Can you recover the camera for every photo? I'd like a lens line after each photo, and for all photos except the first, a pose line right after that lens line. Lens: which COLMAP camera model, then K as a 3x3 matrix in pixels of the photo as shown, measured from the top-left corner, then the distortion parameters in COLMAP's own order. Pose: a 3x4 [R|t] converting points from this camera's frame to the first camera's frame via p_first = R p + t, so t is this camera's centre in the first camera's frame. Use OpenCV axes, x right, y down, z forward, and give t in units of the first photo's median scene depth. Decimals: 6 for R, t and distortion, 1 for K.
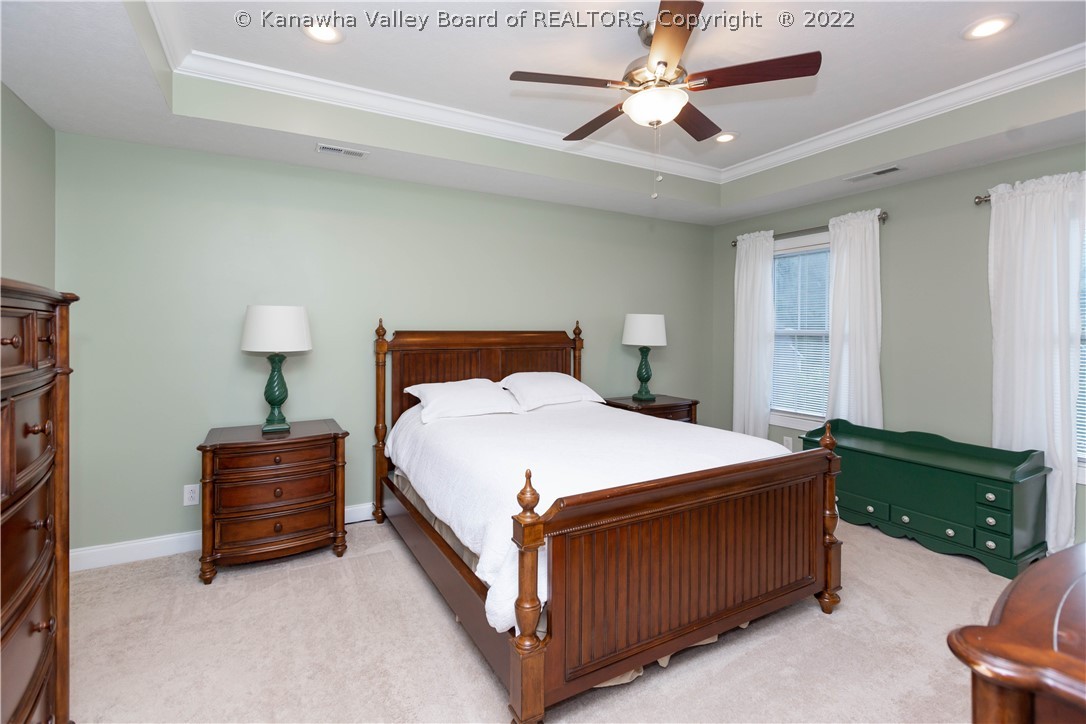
lens RADIAL K [[499.8, 0, 542.5], [0, 499.8, 335.2], [0, 0, 1]] dist [0.004539, -0.000713]
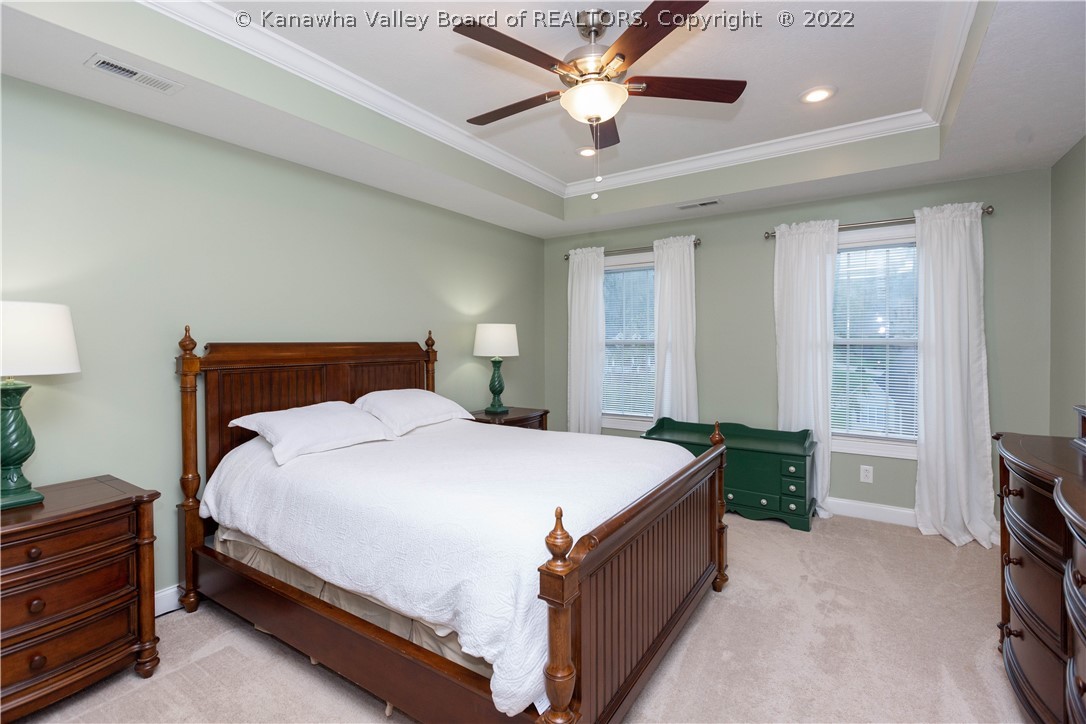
lens RADIAL K [[499.8, 0, 543.0], [0, 499.8, 351.0], [0, 0, 1]] dist [0.004539, -0.000713]
pose [[0.889546, -0.015738, 0.456574, -0.206321], [0.012617, 0.999872, 0.009884, 0.001991], [-0.456671, -0.003031, 0.889630, 0.137927]]
